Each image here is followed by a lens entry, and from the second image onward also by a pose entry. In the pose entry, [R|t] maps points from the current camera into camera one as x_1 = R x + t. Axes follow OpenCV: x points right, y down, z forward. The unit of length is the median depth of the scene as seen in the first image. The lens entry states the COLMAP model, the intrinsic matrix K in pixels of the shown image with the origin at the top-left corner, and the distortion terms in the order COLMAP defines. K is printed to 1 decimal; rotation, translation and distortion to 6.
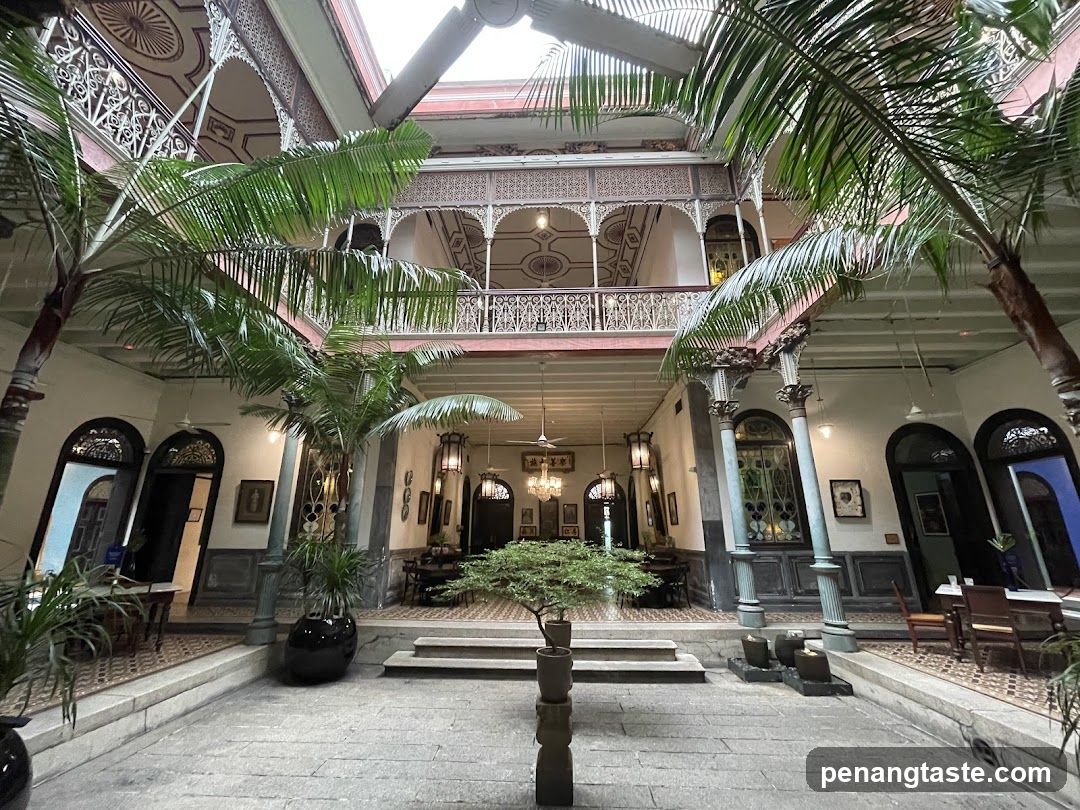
lens RADIAL K [[438.7, 0, 543.3], [0, 438.7, 405.6], [0, 0, 1]] dist [0.001046, 0.000238]
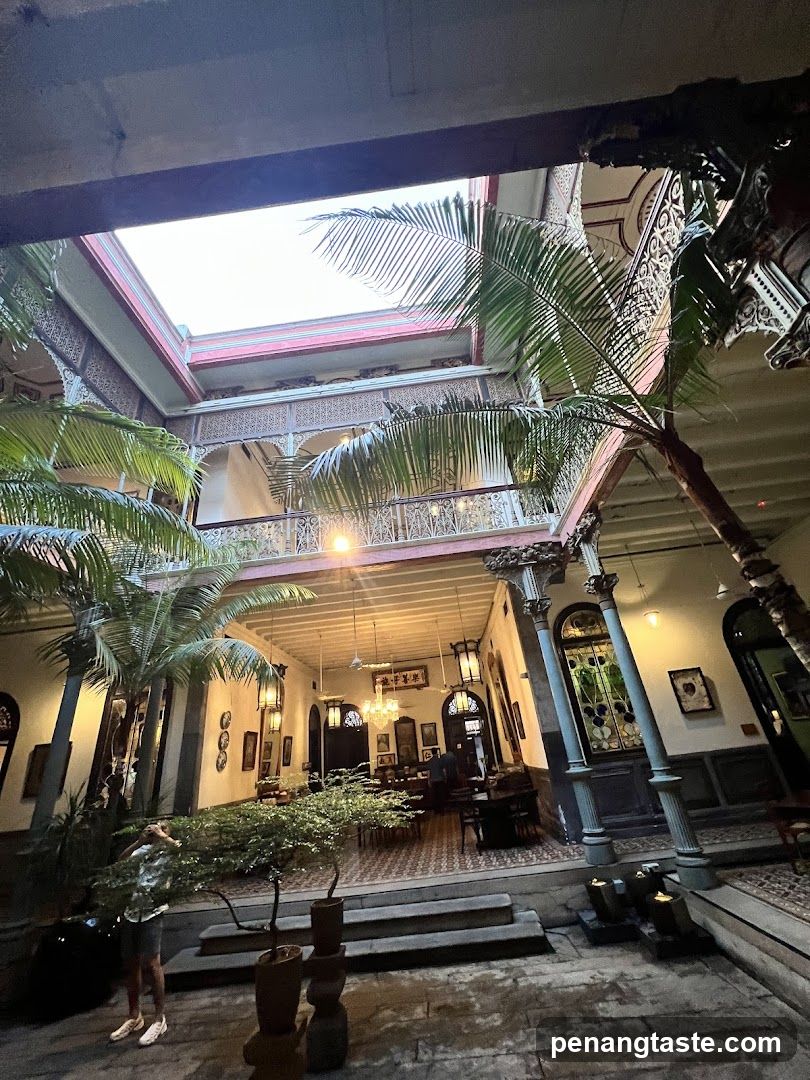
lens RADIAL K [[438.7, 0, 405.6], [0, 438.7, 537.9], [0, 0, 1]] dist [0.001046, 0.000238]
pose [[0.993609, -0.111930, 0.014572, 0.123989], [0.112741, 0.977844, -0.176384, -0.004657], [0.005493, 0.176900, 0.984213, 0.038257]]
